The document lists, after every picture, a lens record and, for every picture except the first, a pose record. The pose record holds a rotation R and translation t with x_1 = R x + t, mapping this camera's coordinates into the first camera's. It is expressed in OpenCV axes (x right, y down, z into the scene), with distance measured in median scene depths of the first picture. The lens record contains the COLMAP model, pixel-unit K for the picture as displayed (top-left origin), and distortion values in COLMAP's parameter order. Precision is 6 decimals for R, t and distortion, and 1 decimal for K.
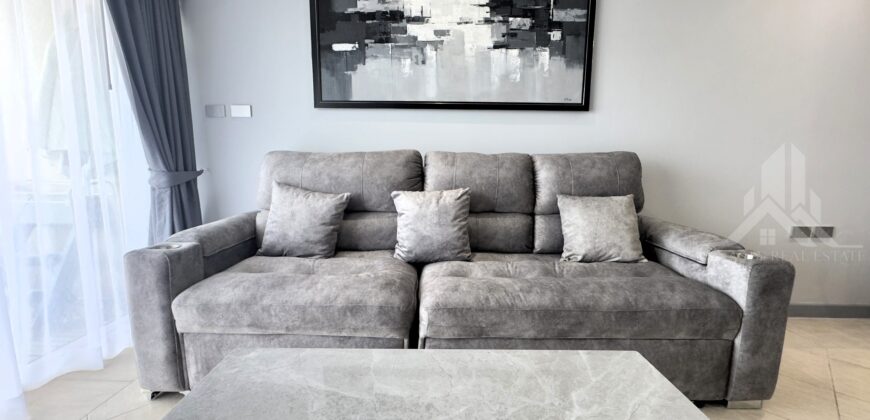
lens RADIAL K [[347.4, 0, 435.0], [0, 347.4, 210.0], [0, 0, 1]] dist [-0.004346, -0.000205]
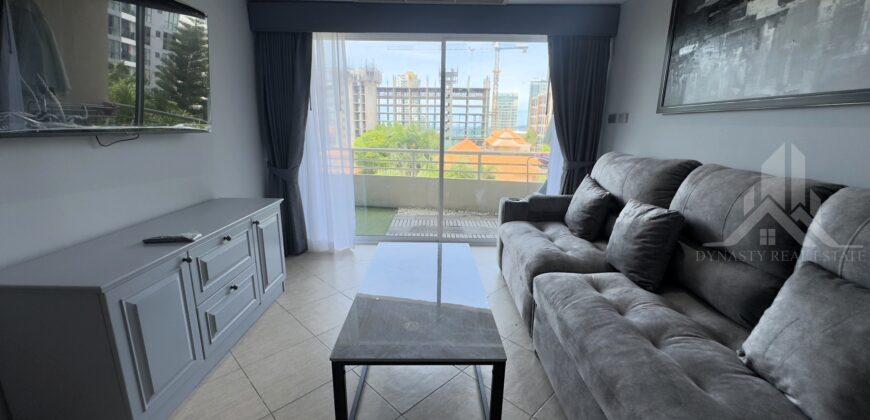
lens RADIAL K [[347.4, 0, 435.0], [0, 347.4, 210.0], [0, 0, 1]] dist [-0.004346, -0.000205]
pose [[0.007248, 0.222832, -0.974830, 0.790418], [-0.154321, 0.963426, 0.219078, -0.138041], [0.987994, 0.148849, 0.041371, 0.324213]]
